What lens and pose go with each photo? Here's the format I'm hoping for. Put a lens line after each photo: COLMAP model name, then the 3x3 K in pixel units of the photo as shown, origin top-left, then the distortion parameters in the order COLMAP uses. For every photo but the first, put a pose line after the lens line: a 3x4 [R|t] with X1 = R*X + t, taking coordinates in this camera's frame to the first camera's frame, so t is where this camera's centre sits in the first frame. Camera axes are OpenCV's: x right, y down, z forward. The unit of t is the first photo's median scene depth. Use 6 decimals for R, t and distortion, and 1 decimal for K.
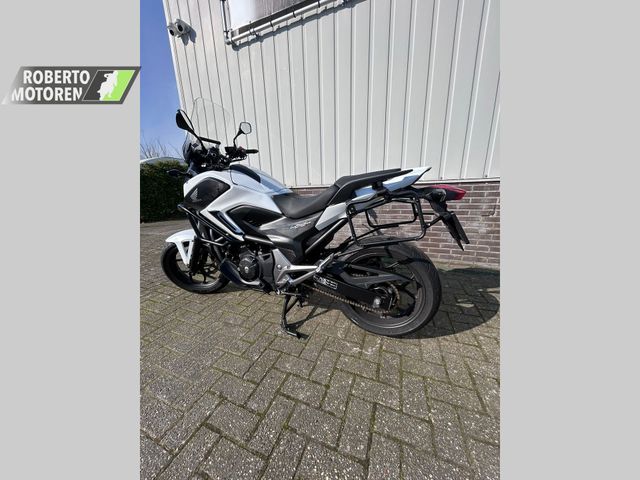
lens RADIAL K [[195.2, 0, 319.7], [0, 195.2, 238.5], [0, 0, 1]] dist [-0.000315, -0.000215]
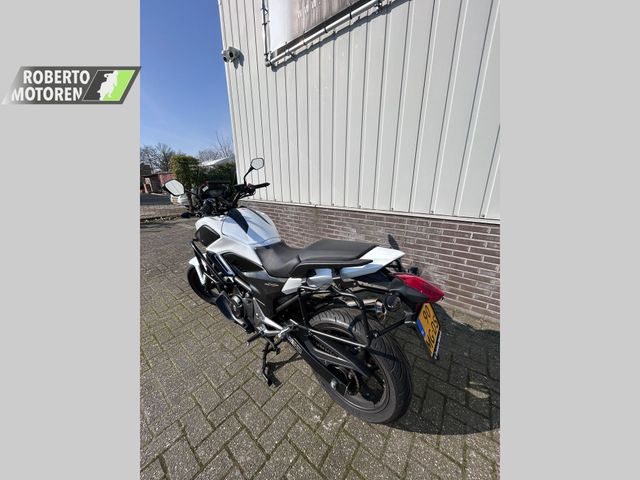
lens RADIAL K [[195.2, 0, 319.7], [0, 195.2, 238.5], [0, 0, 1]] dist [-0.000315, -0.000215]
pose [[0.961104, 0.101787, -0.256747, 0.284121], [-0.091449, 0.994455, 0.051924, -0.289076], [0.260608, -0.026425, 0.965083, 0.077648]]
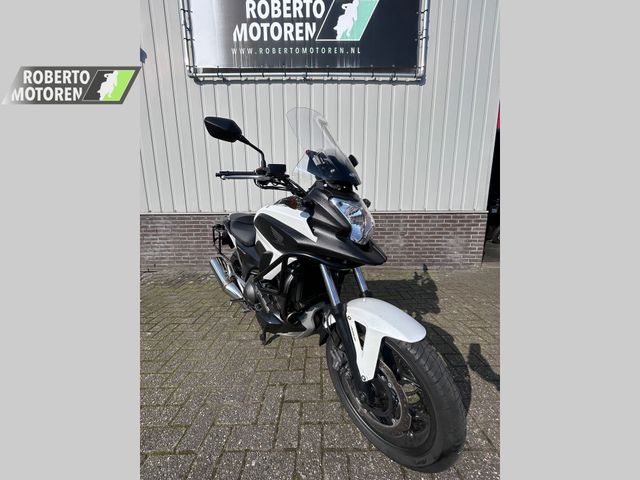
lens RADIAL K [[195.2, 0, 319.7], [0, 195.2, 238.5], [0, 0, 1]] dist [-0.000315, -0.000215]
pose [[0.926086, -0.035437, 0.375645, -0.453488], [0.070172, 0.994387, -0.079188, -0.018061], [-0.370730, 0.099695, 0.923374, -0.236296]]
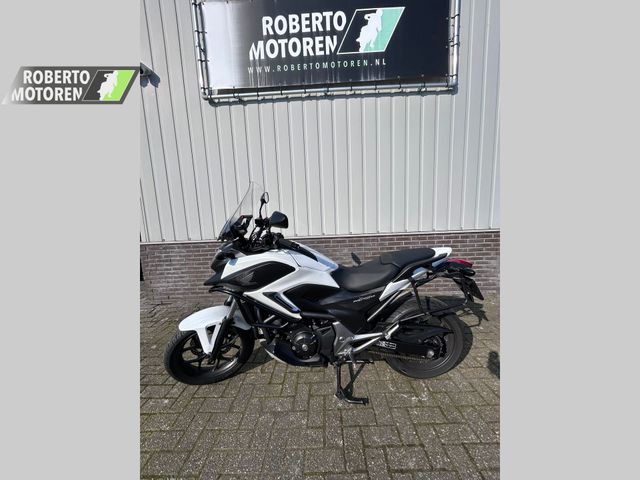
lens RADIAL K [[195.2, 0, 319.7], [0, 195.2, 238.5], [0, 0, 1]] dist [-0.000315, -0.000215]
pose [[0.935816, -0.051706, 0.348675, -0.553794], [0.097889, 0.988396, -0.116154, -0.235945], [-0.338623, 0.142830, 0.930018, -0.022532]]
